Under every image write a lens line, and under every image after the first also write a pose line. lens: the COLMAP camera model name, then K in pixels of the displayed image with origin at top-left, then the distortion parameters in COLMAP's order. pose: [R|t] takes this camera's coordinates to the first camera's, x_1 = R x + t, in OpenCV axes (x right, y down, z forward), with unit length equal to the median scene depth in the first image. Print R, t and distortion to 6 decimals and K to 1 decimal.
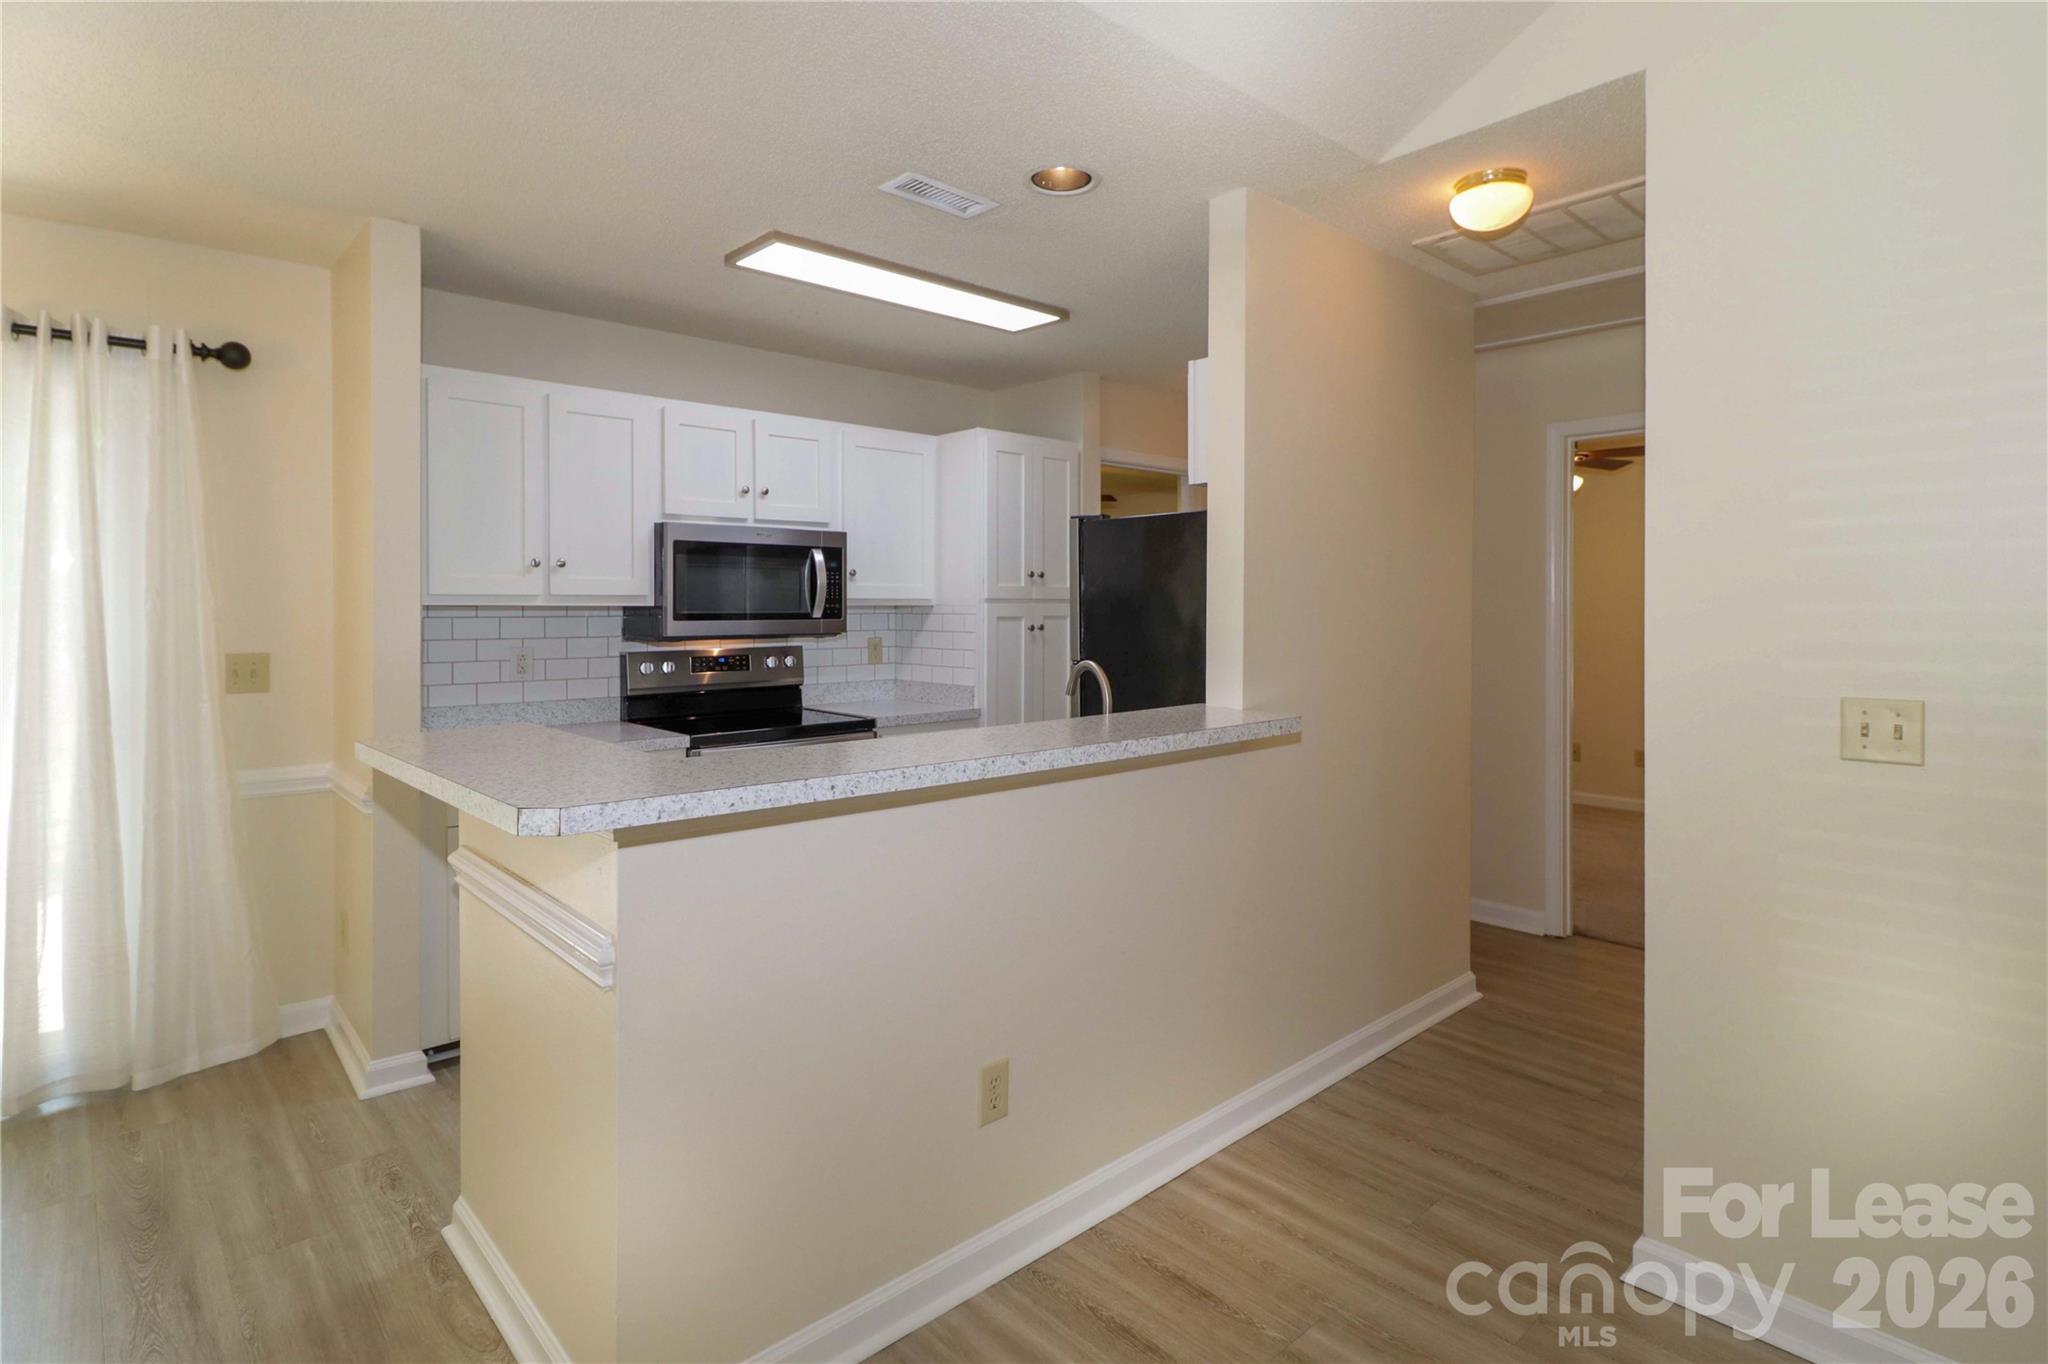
lens RADIAL K [[1013.0, 0, 1025.4], [0, 1013.0, 620.1], [0, 0, 1]] dist [0.002070, 0.001199]
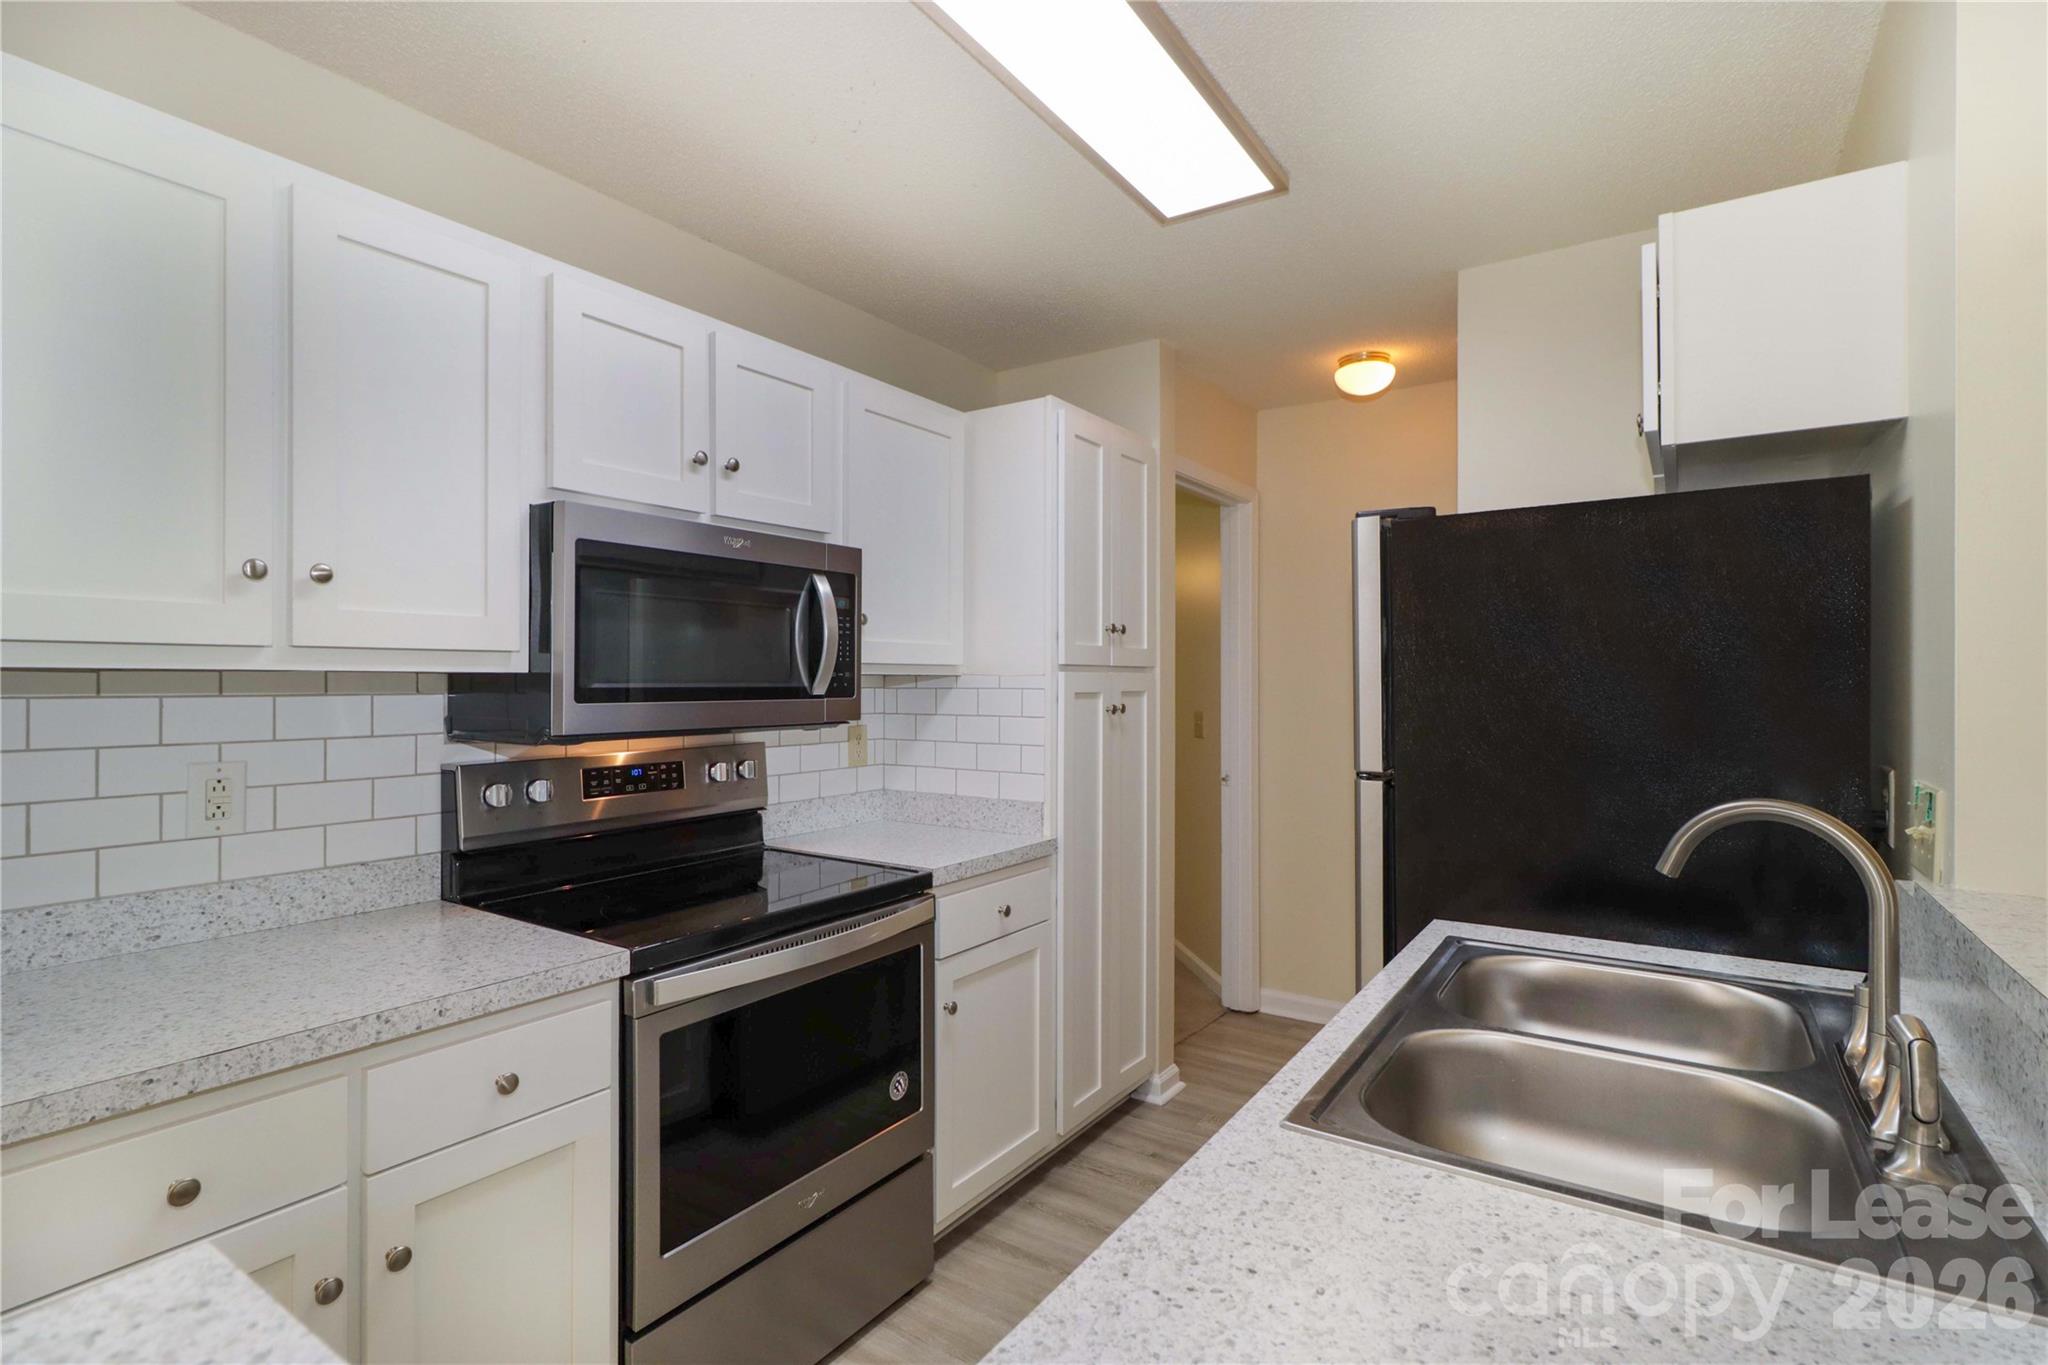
lens RADIAL K [[981.6, 0, 1024.0], [0, 981.6, 682.5], [0, 0, 1]] dist [-0.002099, 0.000086]
pose [[0.974682, -0.000305, 0.223596, -0.215809], [0.003033, 0.999925, -0.011856, -0.002581], [-0.223576, 0.012234, 0.974610, 0.436428]]
